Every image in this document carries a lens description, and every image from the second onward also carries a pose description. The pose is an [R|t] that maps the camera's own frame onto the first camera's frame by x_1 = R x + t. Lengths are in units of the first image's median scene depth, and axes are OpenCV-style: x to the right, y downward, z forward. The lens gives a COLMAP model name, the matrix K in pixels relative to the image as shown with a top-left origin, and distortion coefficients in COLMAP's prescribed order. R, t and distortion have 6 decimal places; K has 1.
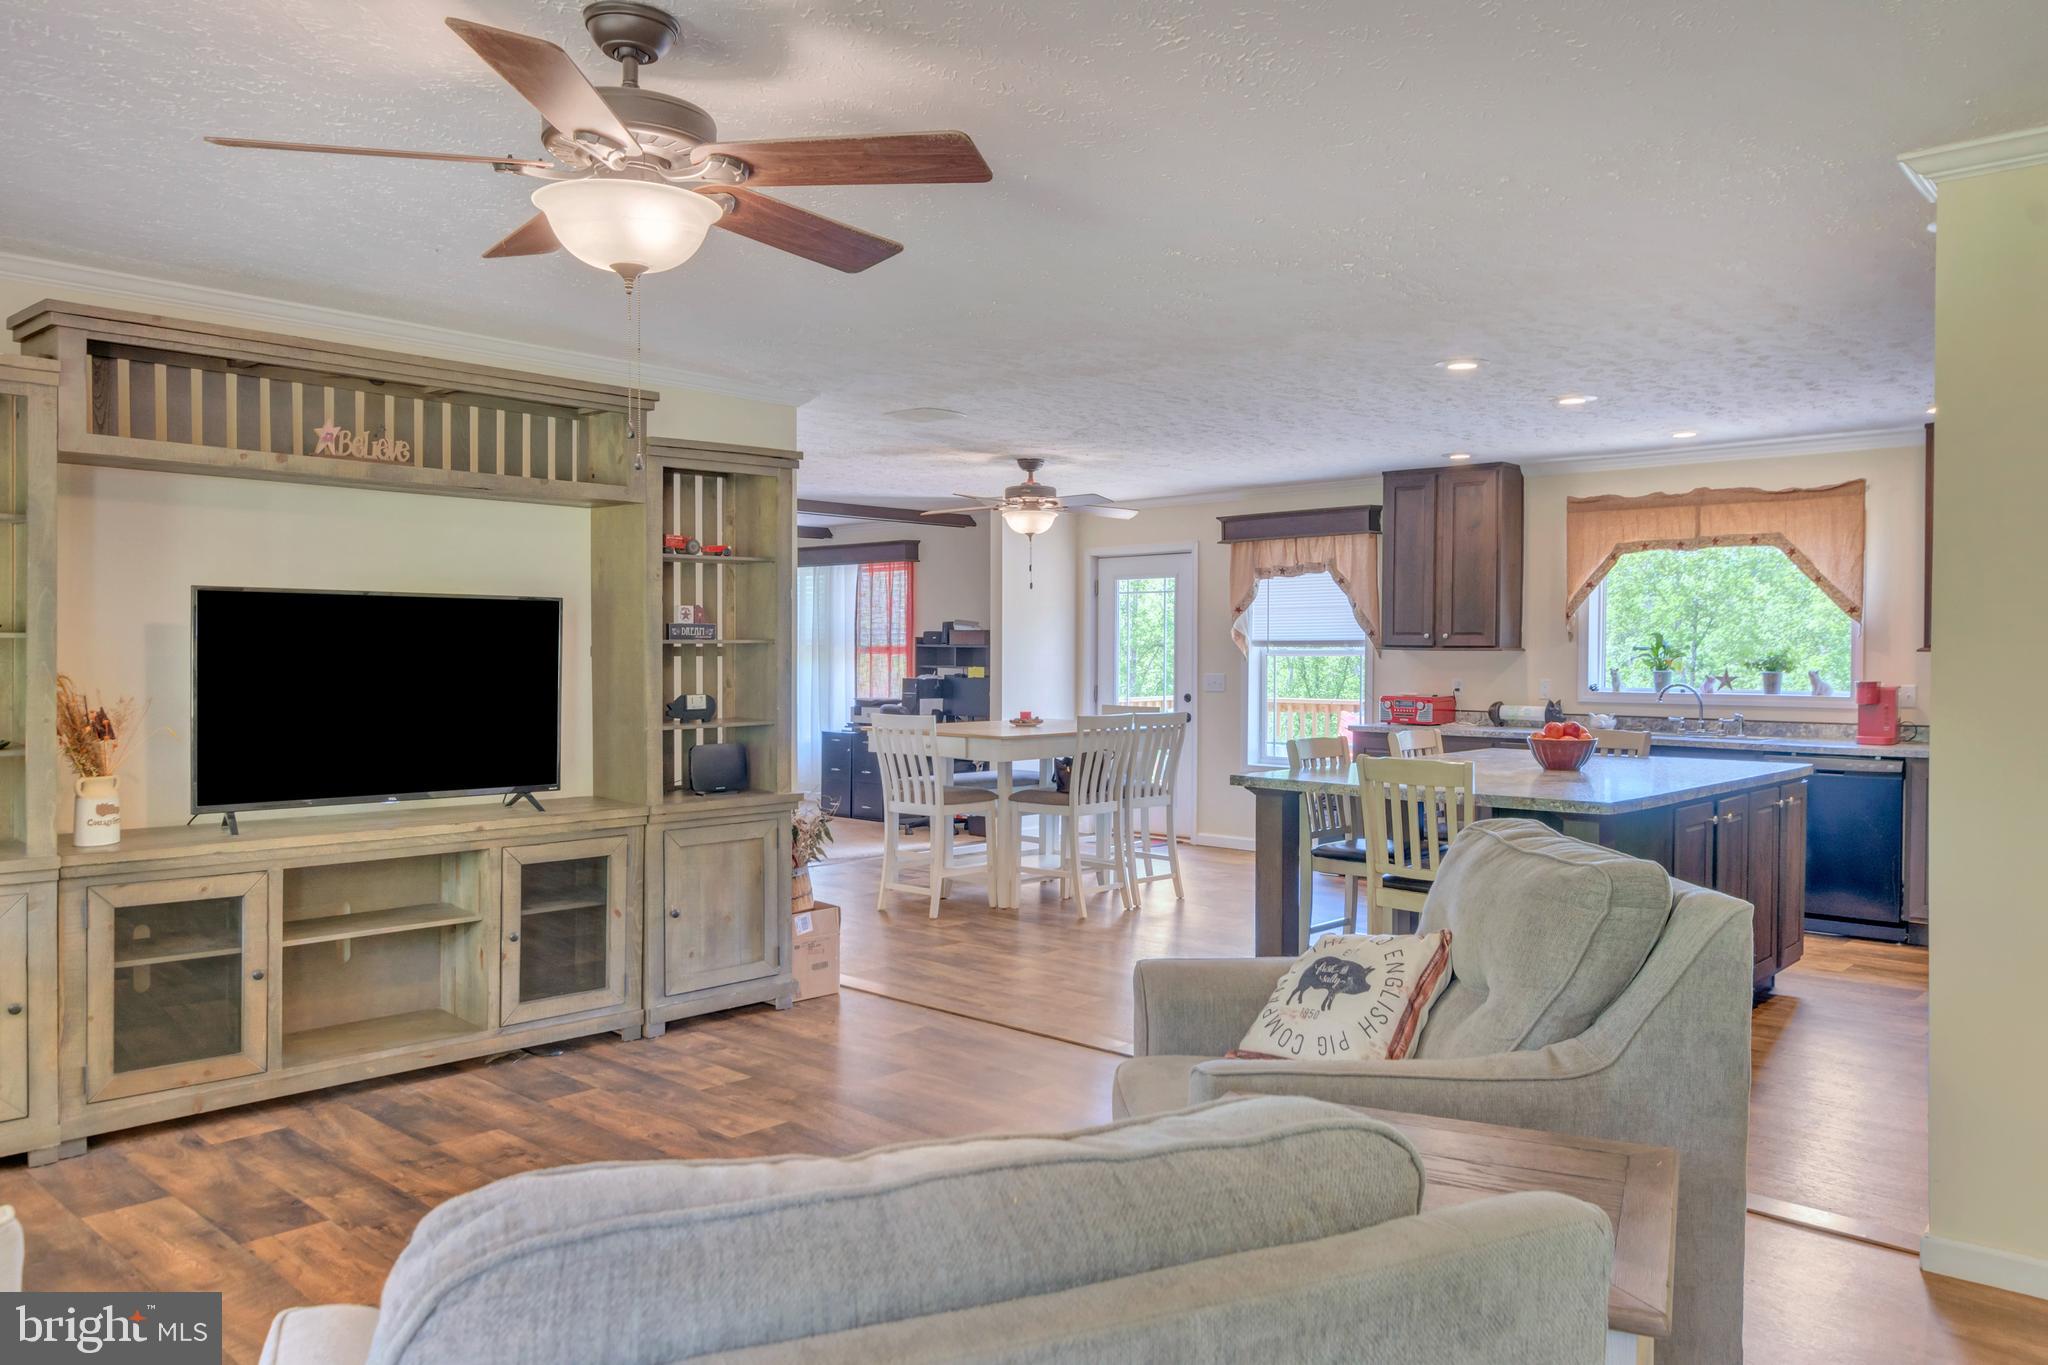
lens RADIAL K [[1463.3, 0, 1076.8], [0, 1463.3, 675.0], [0, 0, 1]] dist [-0.011037, 0.014874]
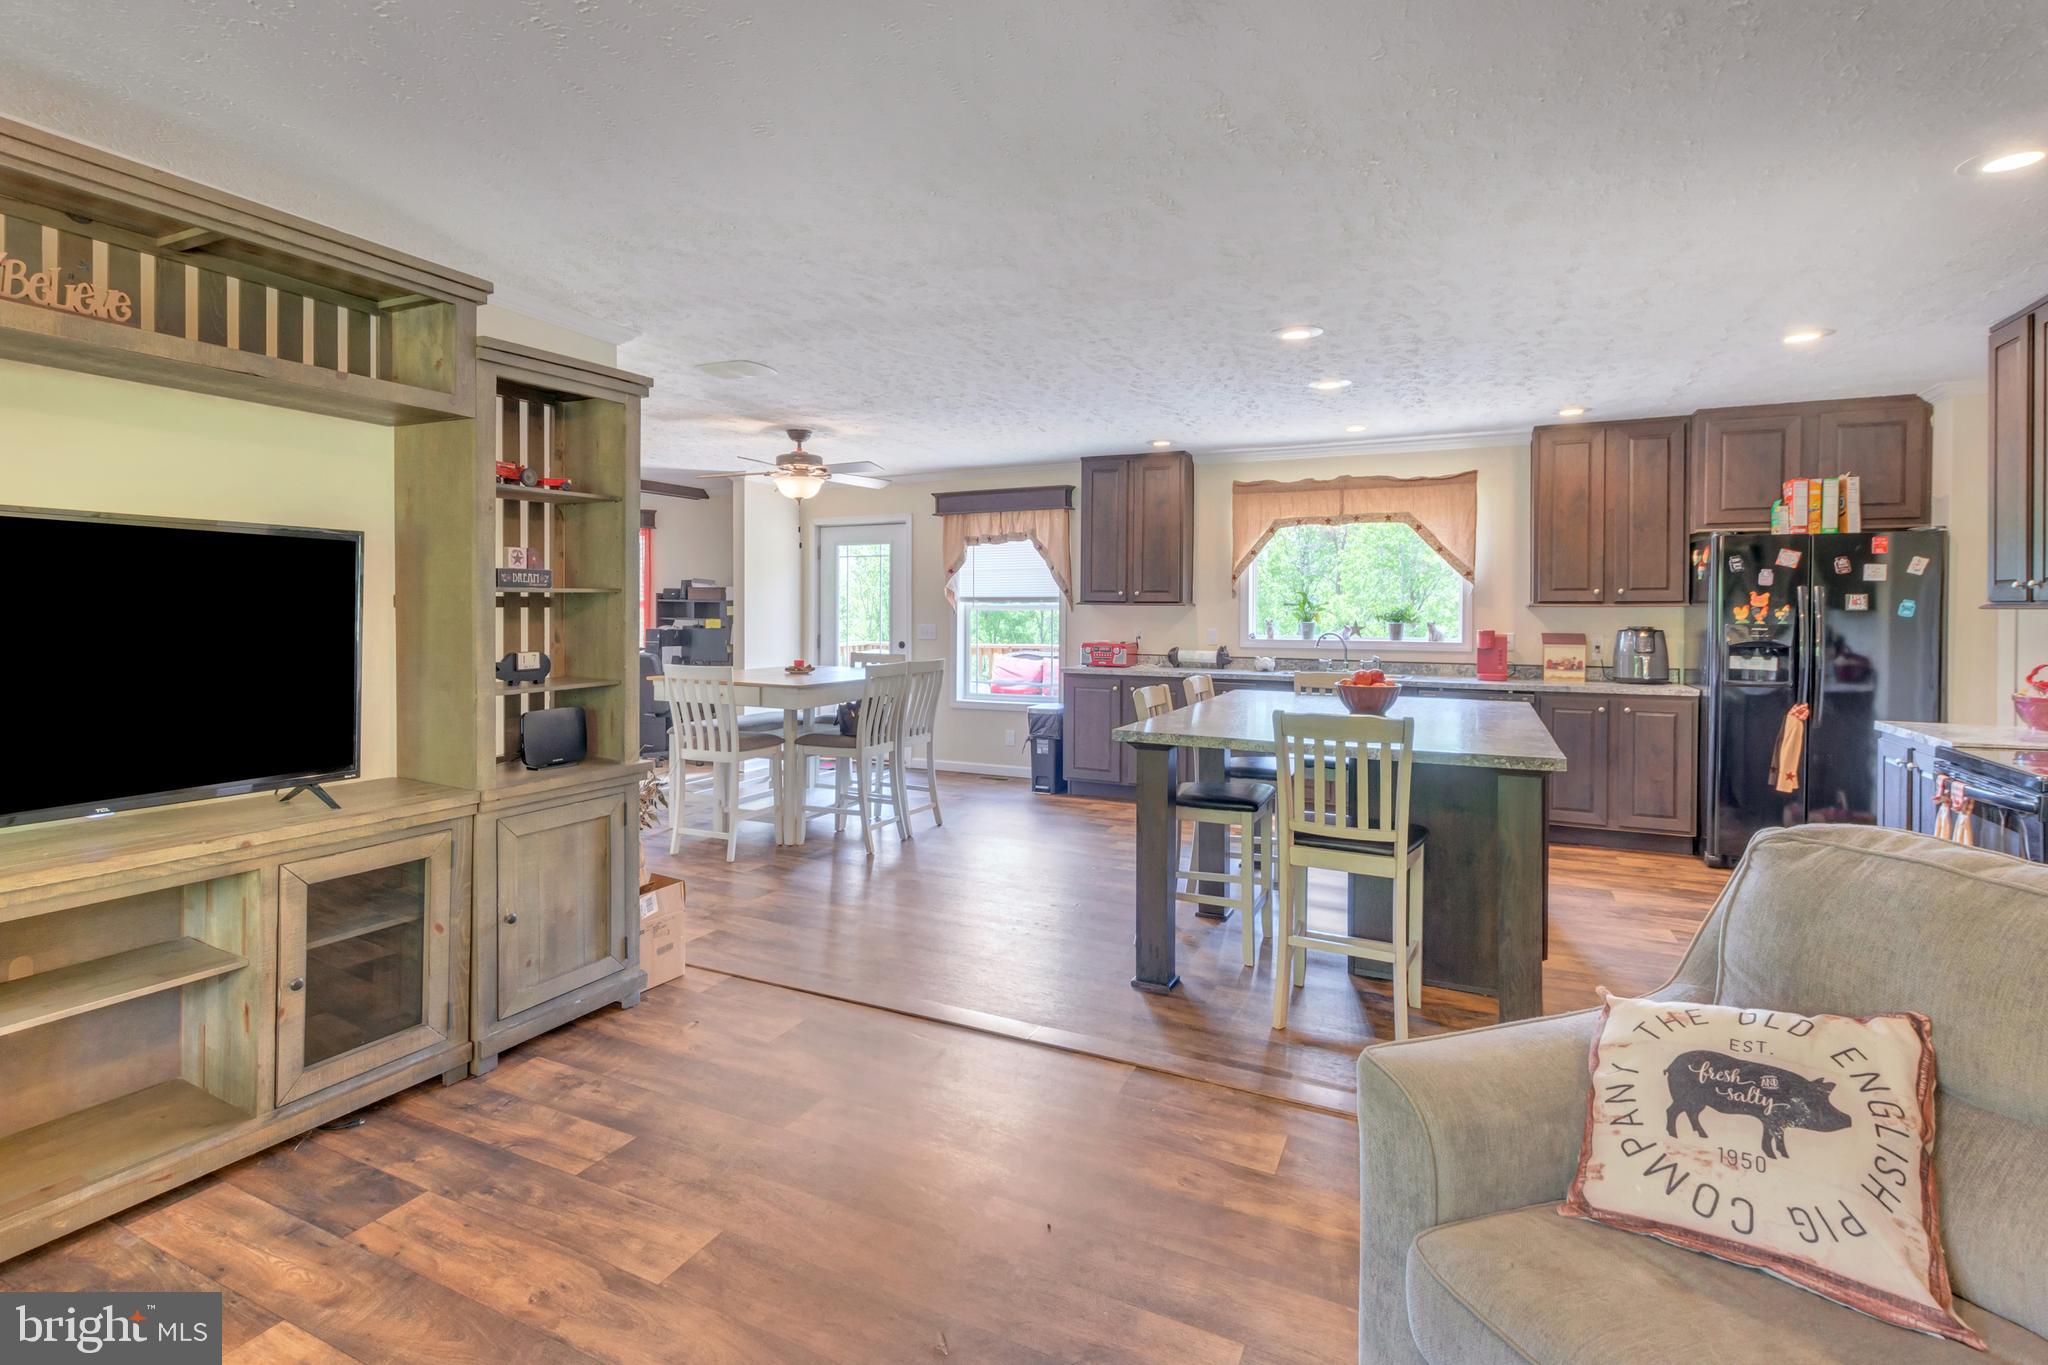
lens RADIAL K [[1016.2, 0, 955.5], [0, 1016.2, 620.6], [0, 0, 1]] dist [0.000646, 0.000027]
pose [[0.971220, -0.000425, 0.238184, -0.109416], [0.001258, 0.999994, -0.003346, -0.001712], [-0.238181, 0.003549, 0.971214, 0.250008]]
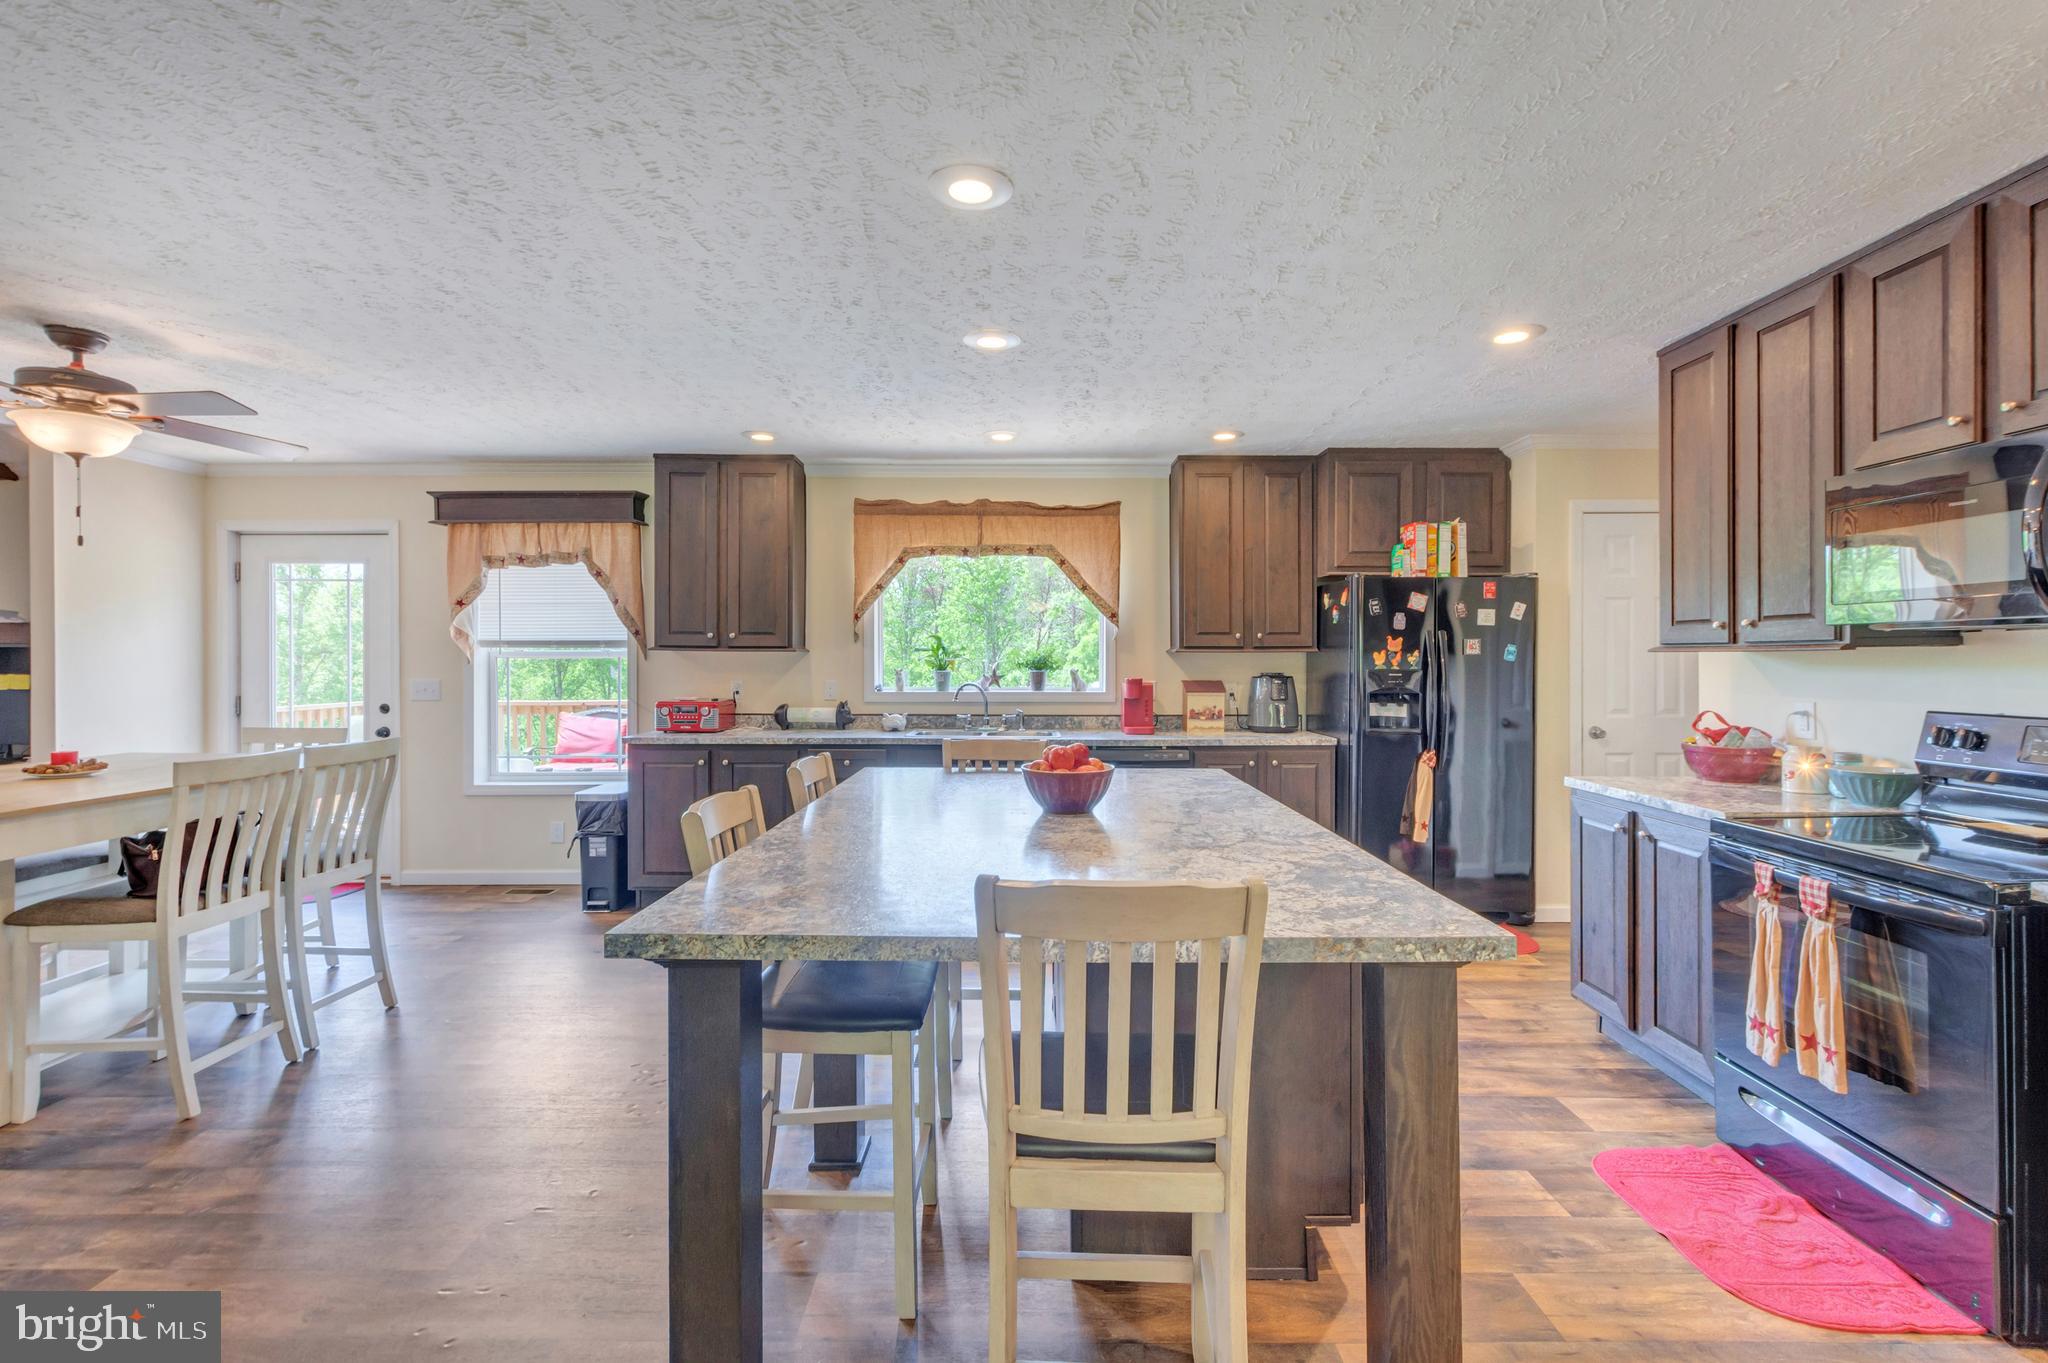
lens RADIAL K [[918.4, 0, 1043.3], [0, 918.4, 668.7], [0, 0, 1]] dist [0.008029, -0.002273]
pose [[0.753251, -0.007989, 0.657684, 0.018599], [0.010616, 0.999944, -0.000012, -0.004028], [-0.657647, 0.006991, 0.753294, 0.494502]]
